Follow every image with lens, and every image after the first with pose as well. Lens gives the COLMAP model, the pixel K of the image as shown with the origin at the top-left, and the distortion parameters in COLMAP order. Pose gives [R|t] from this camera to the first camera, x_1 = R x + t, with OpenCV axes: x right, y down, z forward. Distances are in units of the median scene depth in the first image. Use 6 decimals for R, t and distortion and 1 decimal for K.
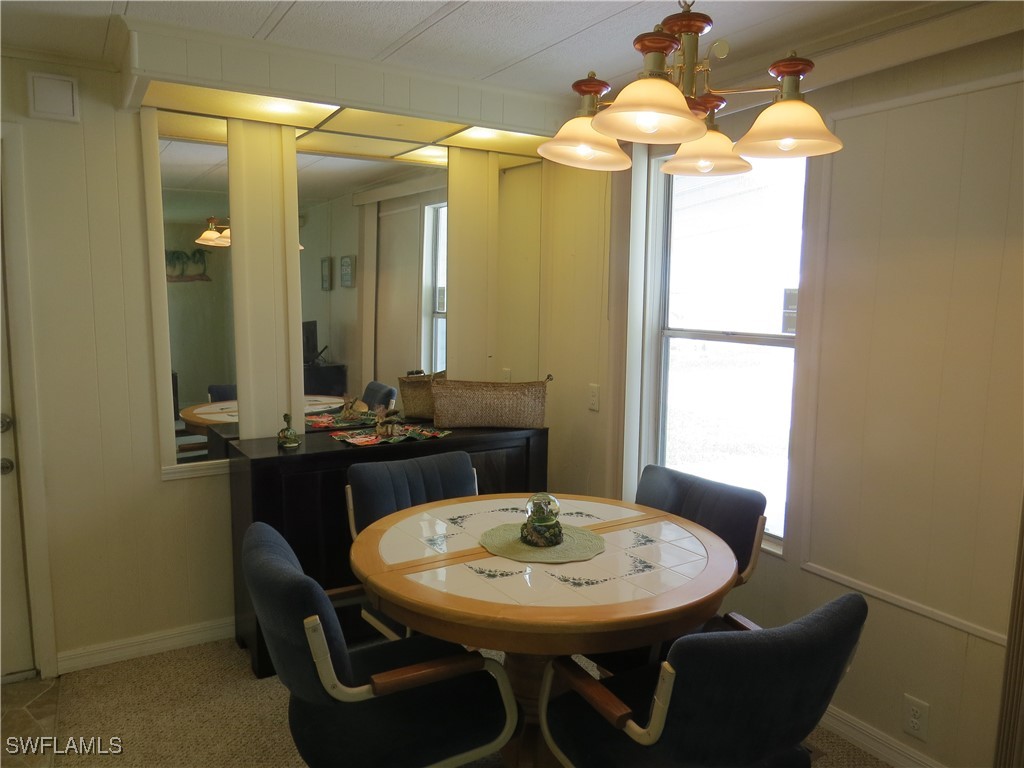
lens RADIAL K [[738.5, 0, 507.5], [0, 738.5, 383.2], [0, 0, 1]] dist [-0.013092, 0.008950]
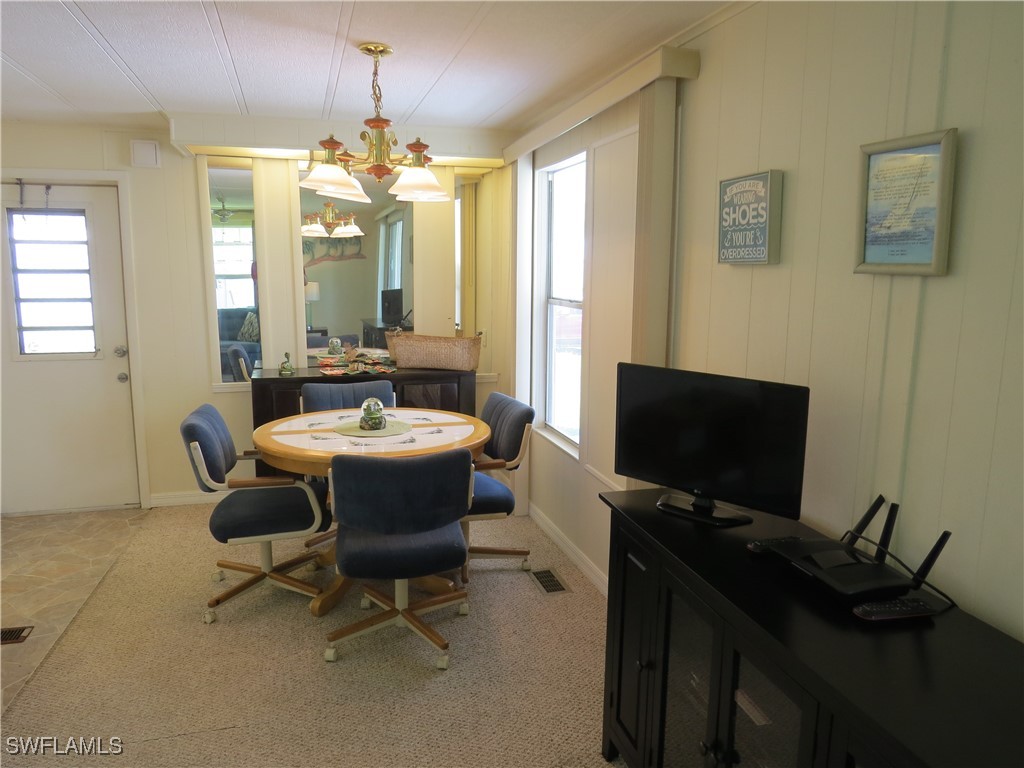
lens RADIAL K [[738.5, 0, 505.9], [0, 738.5, 380.6], [0, 0, 1]] dist [-0.013092, 0.008950]
pose [[0.963915, 0.035477, -0.263834, 0.548900], [-0.026891, 0.998987, 0.036083, 0.032870], [0.264847, -0.027686, 0.963893, -0.347029]]
